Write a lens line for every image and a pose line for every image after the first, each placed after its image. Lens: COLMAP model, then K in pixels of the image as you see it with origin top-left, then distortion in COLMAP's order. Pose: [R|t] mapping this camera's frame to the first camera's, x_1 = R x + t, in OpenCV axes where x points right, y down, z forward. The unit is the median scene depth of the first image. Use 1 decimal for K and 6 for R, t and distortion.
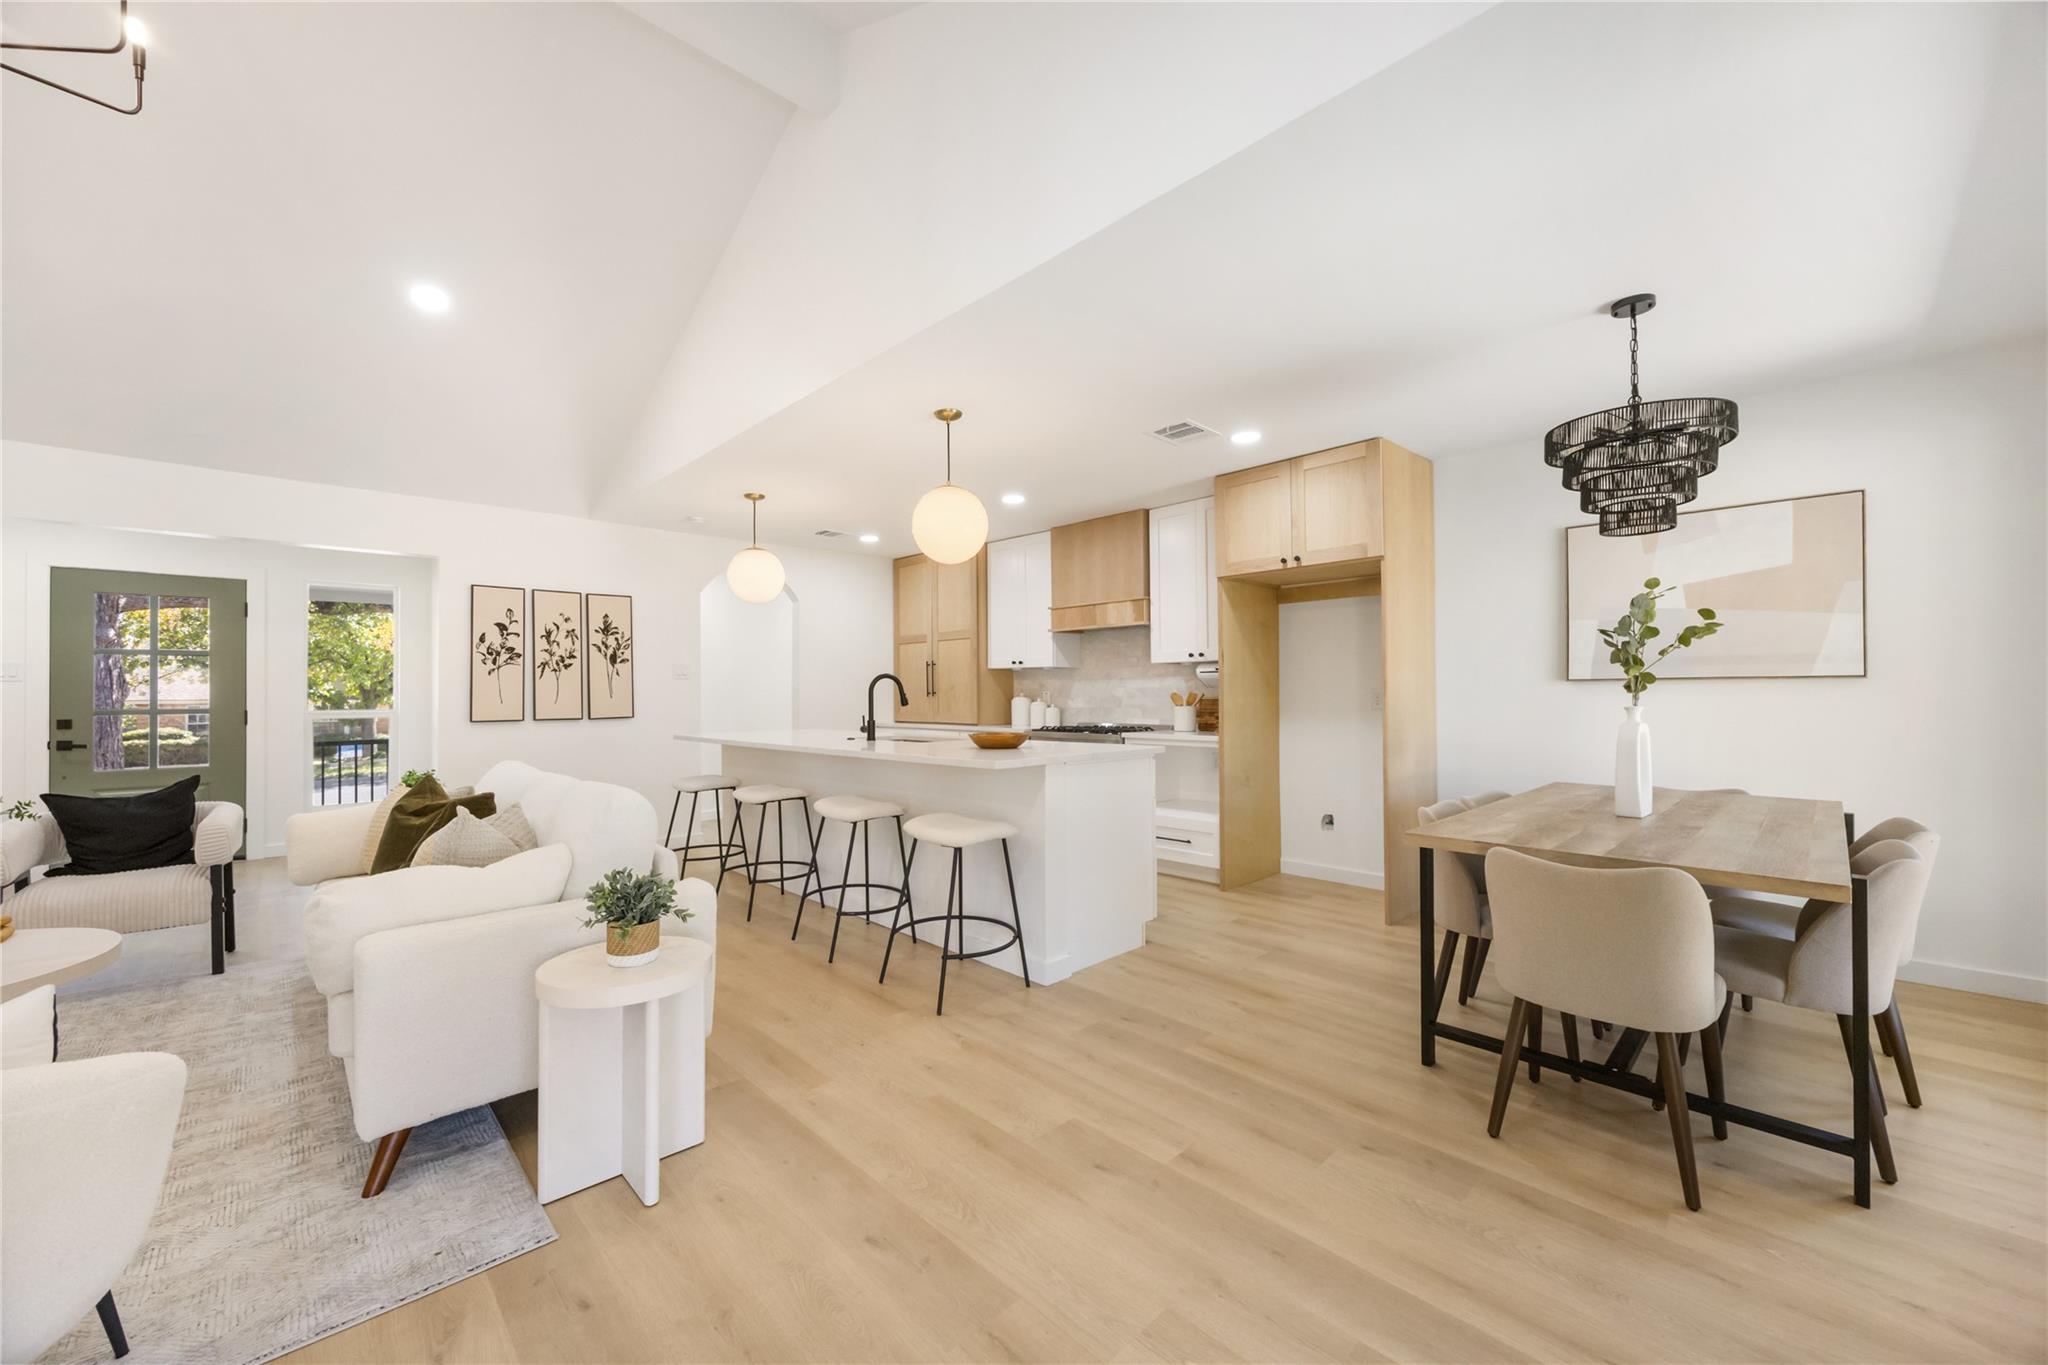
lens RADIAL K [[796.6, 0, 1022.4], [0, 796.6, 695.9], [0, 0, 1]] dist [-0.003460, 0.000100]
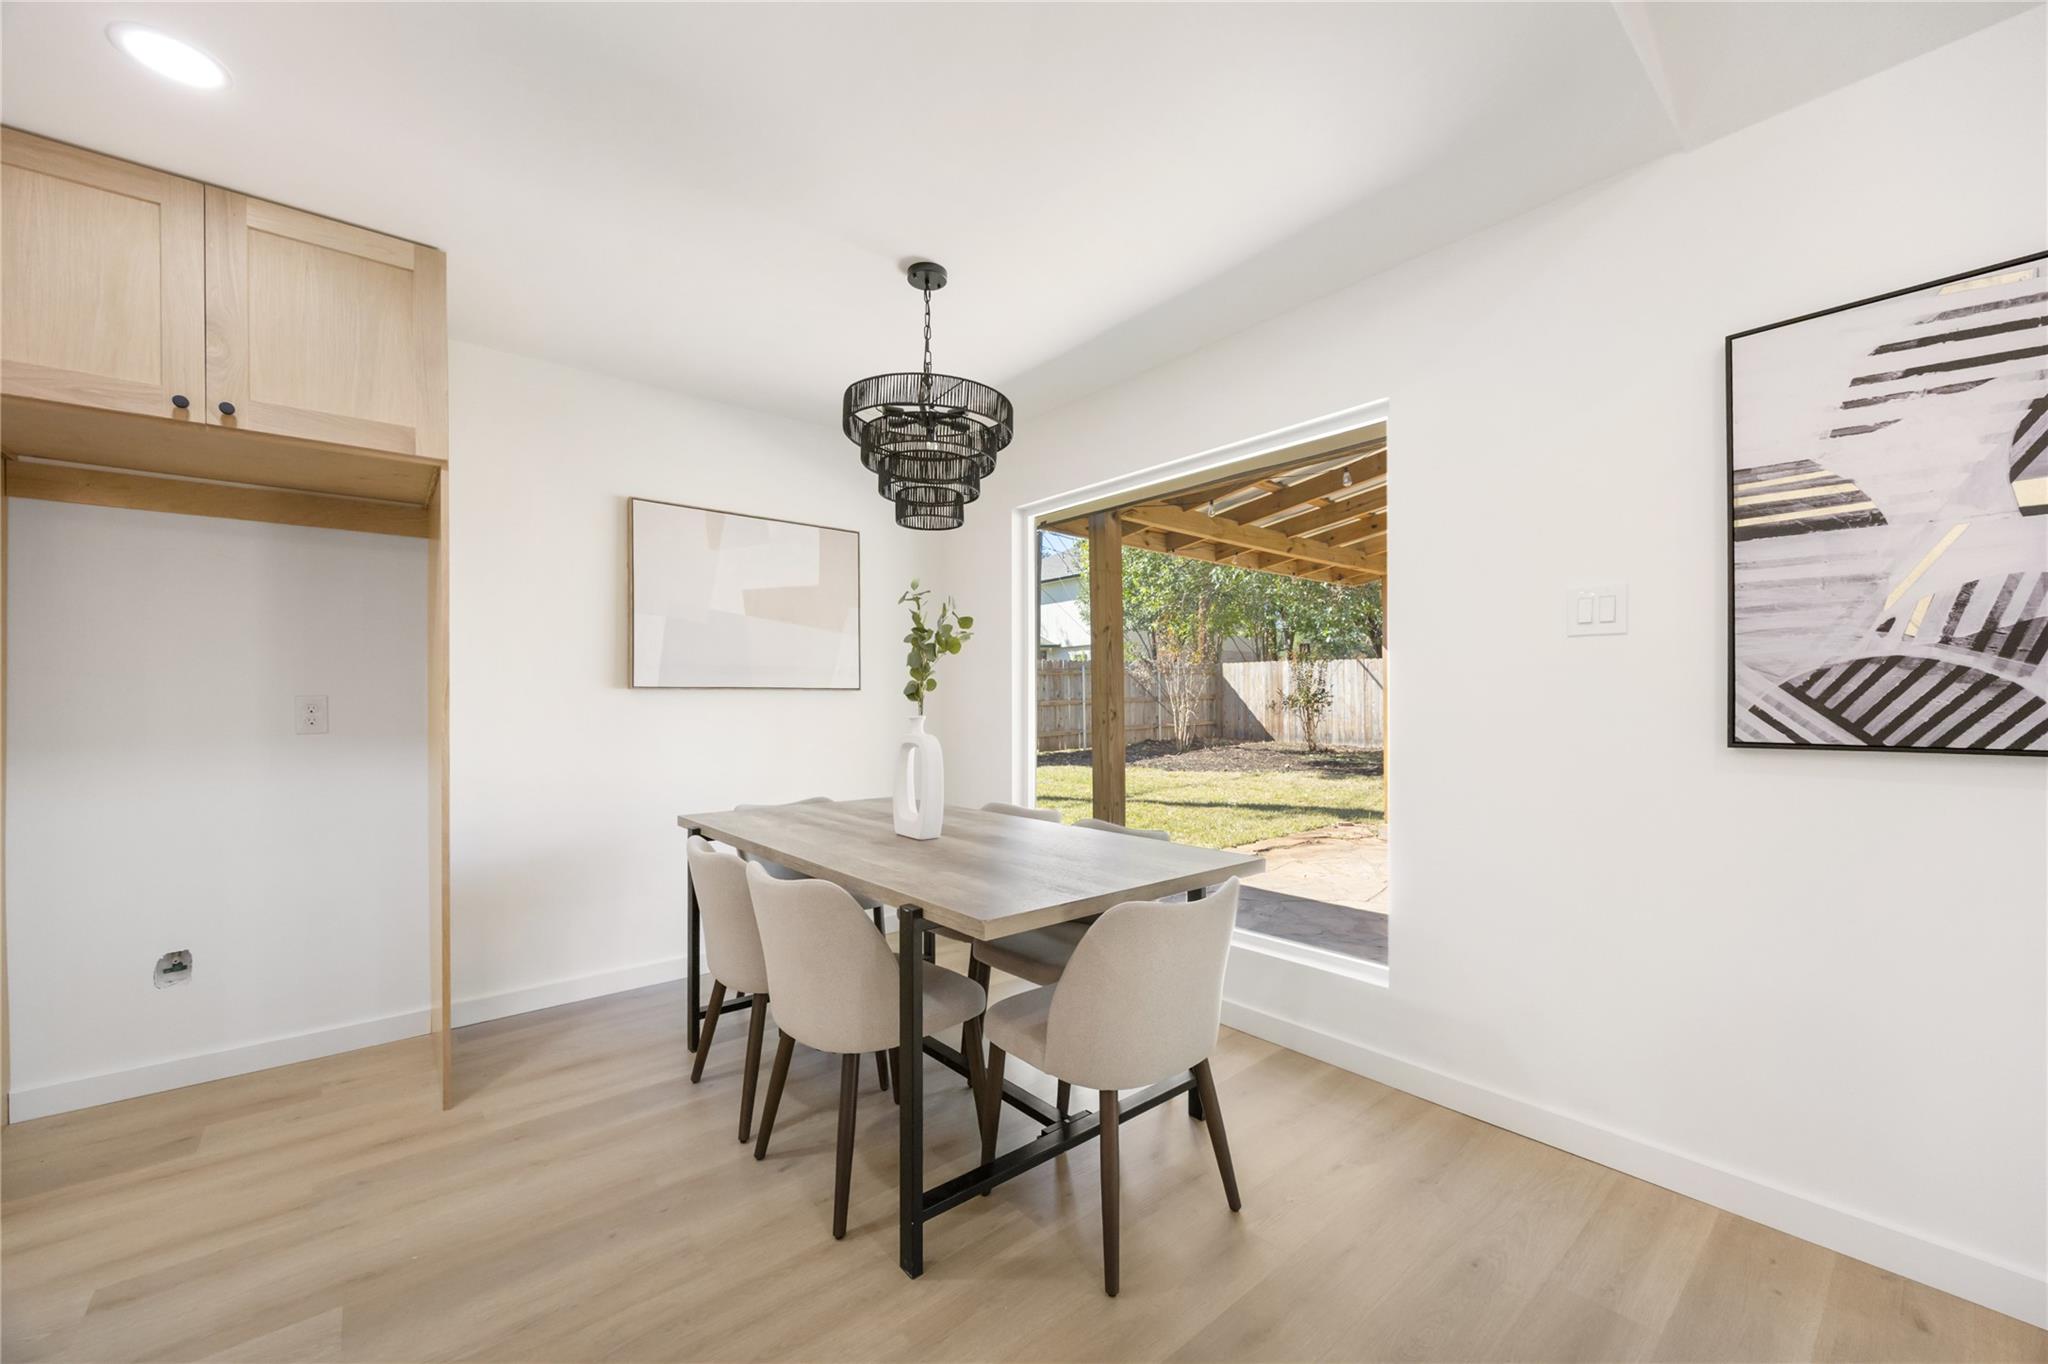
lens RADIAL K [[796.6, 0, 1022.4], [0, 796.6, 695.4], [0, 0, 1]] dist [-0.003460, 0.000100]
pose [[0.067635, 0.013800, 0.997615, -0.086899], [0.007786, 0.999867, -0.014359, 0.003269], [-0.997680, 0.008739, 0.067519, 0.565752]]
